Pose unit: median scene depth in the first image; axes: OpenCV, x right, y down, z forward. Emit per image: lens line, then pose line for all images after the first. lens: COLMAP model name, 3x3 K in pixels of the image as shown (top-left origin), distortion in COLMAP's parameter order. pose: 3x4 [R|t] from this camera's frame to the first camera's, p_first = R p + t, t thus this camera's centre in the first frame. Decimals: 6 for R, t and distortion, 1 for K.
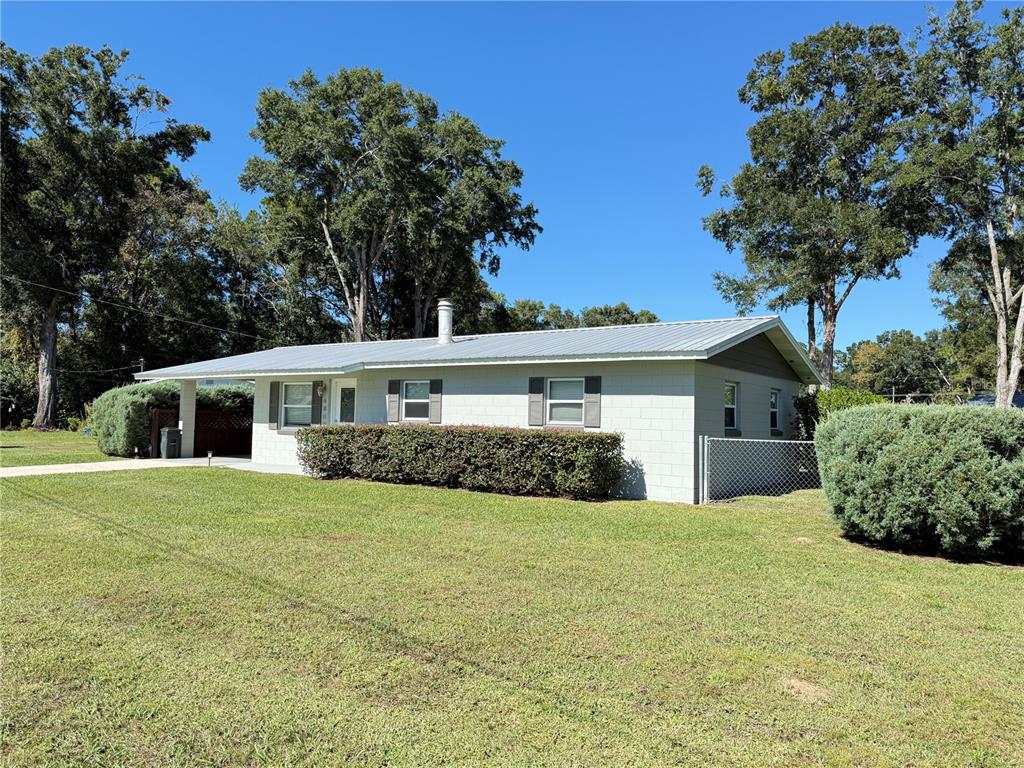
lens RADIAL K [[713.9, 0, 511.0], [0, 713.9, 385.5], [0, 0, 1]] dist [0.046367, -0.060907]
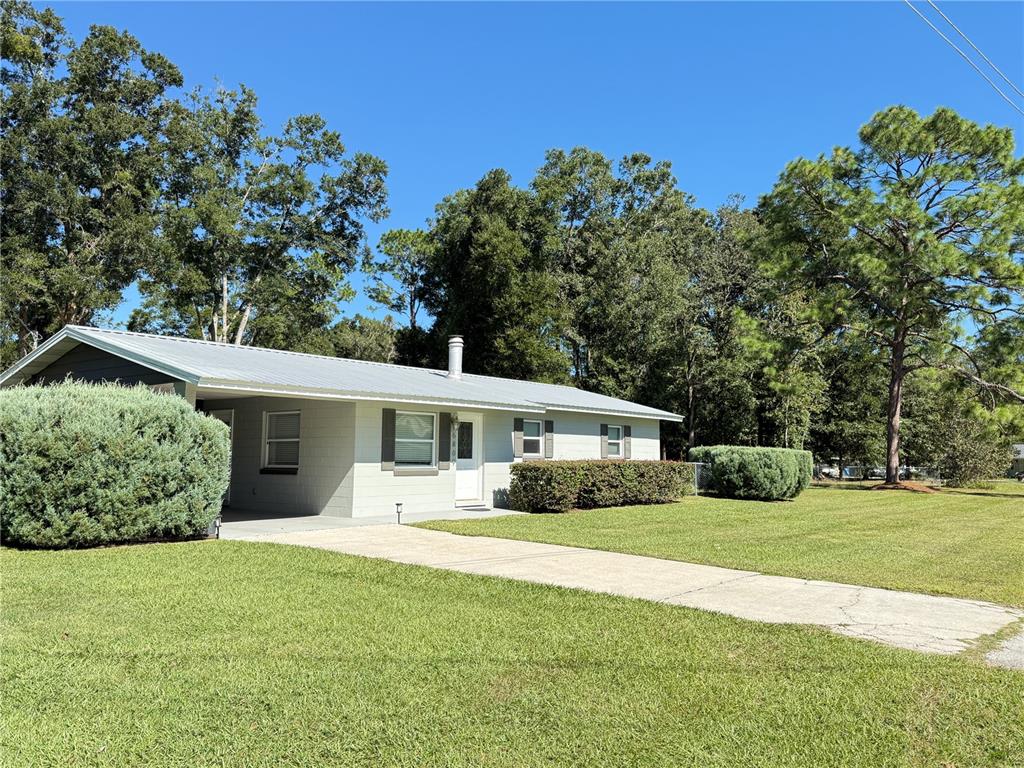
lens RADIAL K [[817.5, 0, 517.8], [0, 817.5, 383.5], [0, 0, 1]] dist [0.002925, -0.000556]
pose [[0.055820, 0.068000, 0.996123, -1.278993], [-0.056101, 0.996316, -0.064869, 0.018464], [-0.996864, -0.052262, 0.059429, 0.864669]]
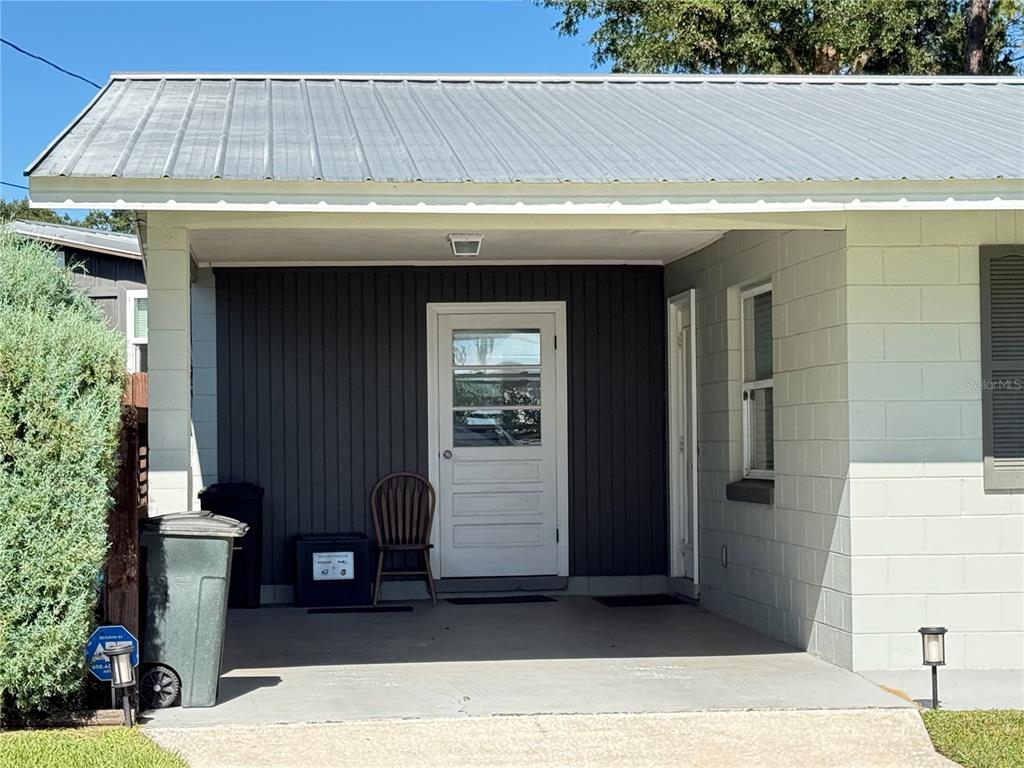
lens RADIAL K [[2244.3, 0, 511.6], [0, 2244.3, 385.5], [0, 0, 1]] dist [0.112550, 0.000000]
pose [[0.777118, -0.013519, 0.629209, -0.864709], [-0.005393, 0.999590, 0.028138, 0.017851], [-0.629332, -0.025260, 0.776726, 0.654641]]
